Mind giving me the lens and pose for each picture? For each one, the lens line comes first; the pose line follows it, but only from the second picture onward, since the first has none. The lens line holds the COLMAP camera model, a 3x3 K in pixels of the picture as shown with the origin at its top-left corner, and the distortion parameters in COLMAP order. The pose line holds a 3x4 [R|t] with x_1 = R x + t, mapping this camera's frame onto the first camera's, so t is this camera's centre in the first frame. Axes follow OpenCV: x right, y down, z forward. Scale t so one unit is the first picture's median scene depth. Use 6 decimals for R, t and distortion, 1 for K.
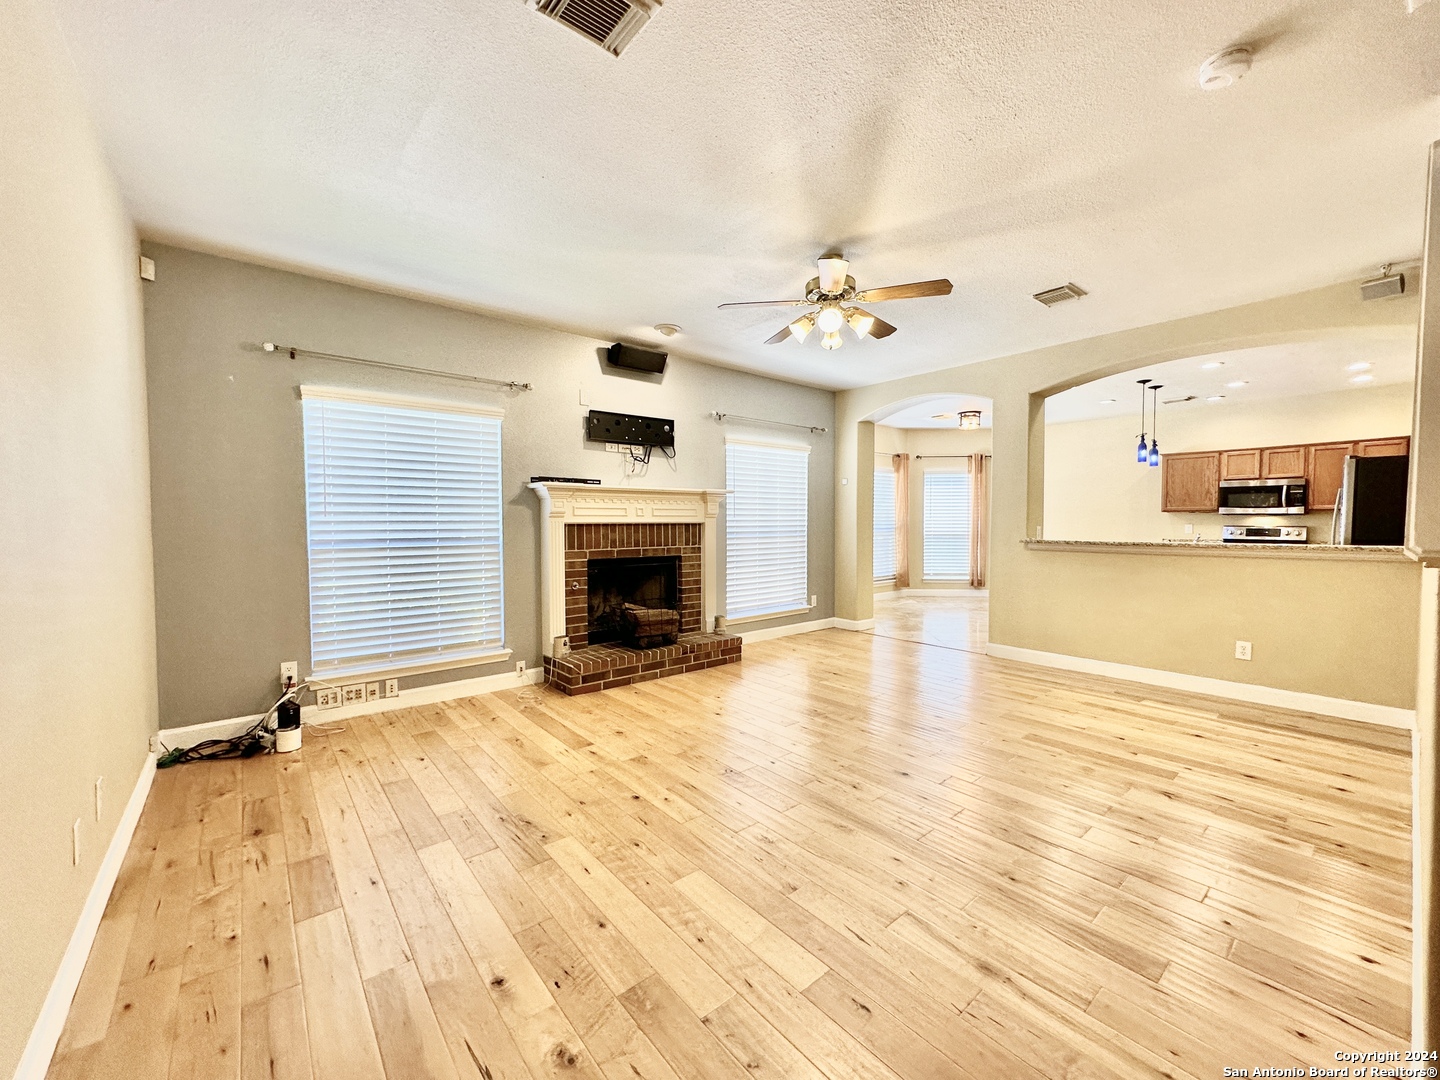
lens RADIAL K [[575.9, 0, 720.9], [0, 575.9, 538.0], [0, 0, 1]] dist [-0.002097, -0.000105]
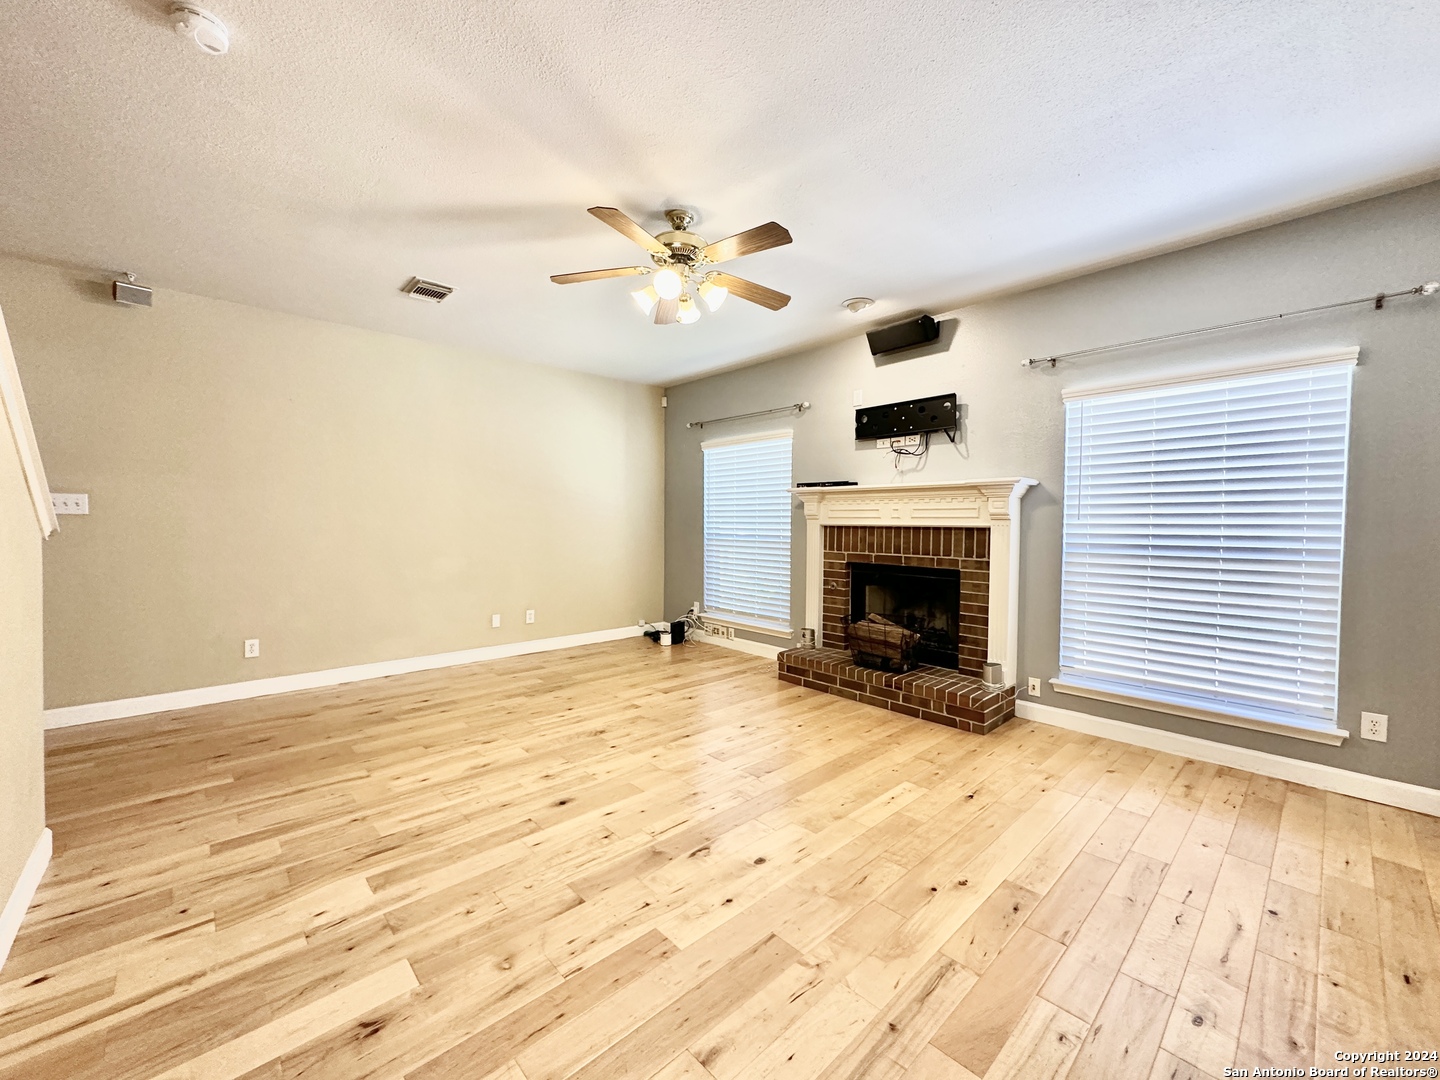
lens RADIAL K [[575.9, 0, 721.5], [0, 575.9, 539.0], [0, 0, 1]] dist [-0.002097, -0.000105]
pose [[0.054974, 0.033394, -0.997929, 0.736585], [-0.037633, 0.998800, 0.031350, -0.024713], [0.997778, 0.035831, 0.056165, 0.714621]]
